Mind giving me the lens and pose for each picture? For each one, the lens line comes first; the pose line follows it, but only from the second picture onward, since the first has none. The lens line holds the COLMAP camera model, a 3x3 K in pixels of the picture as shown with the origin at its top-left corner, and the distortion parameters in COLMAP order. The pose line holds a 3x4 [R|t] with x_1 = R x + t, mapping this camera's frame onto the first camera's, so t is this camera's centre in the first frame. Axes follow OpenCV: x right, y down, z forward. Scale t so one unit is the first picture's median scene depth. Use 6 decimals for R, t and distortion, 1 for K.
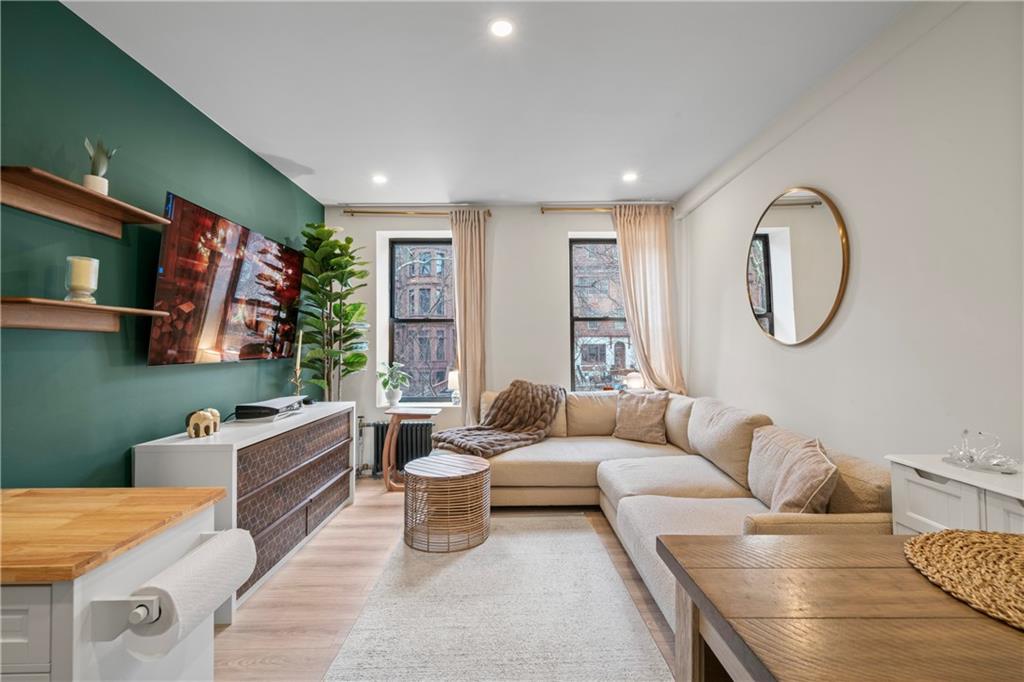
lens RADIAL K [[451.2, 0, 499.1], [0, 451.2, 331.8], [0, 0, 1]] dist [0.001691, -0.001642]
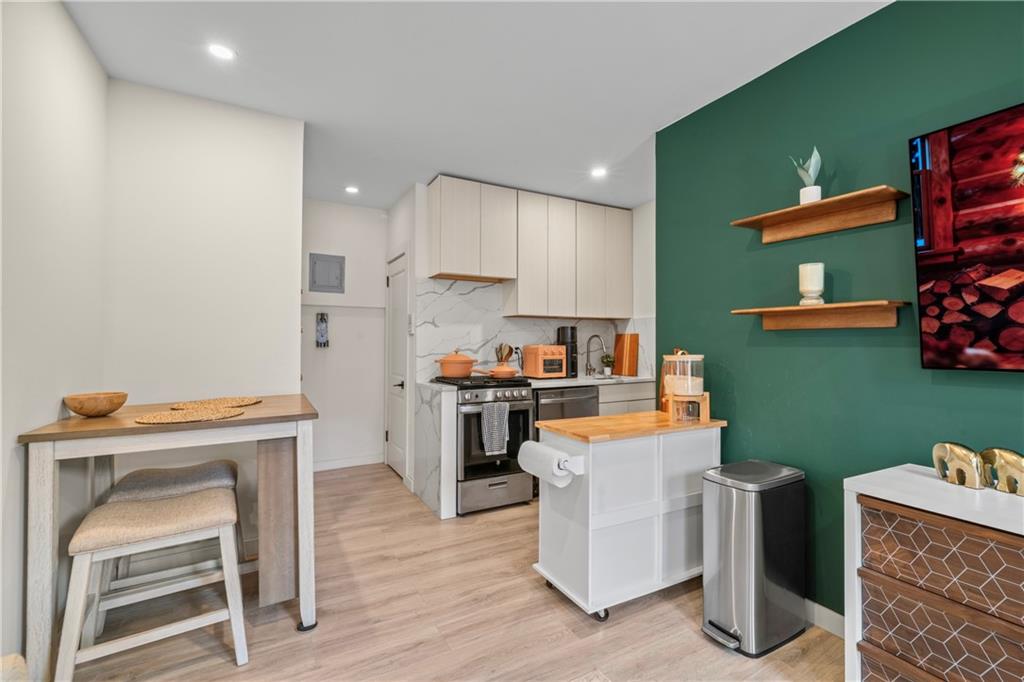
lens RADIAL K [[451.2, 0, 517.6], [0, 451.2, 337.3], [0, 0, 1]] dist [0.001691, -0.001642]
pose [[-0.869049, 0.000535, -0.494726, 0.128033], [0.022162, 0.999038, -0.037851, 0.021364], [0.494230, -0.043859, -0.868224, 0.796722]]
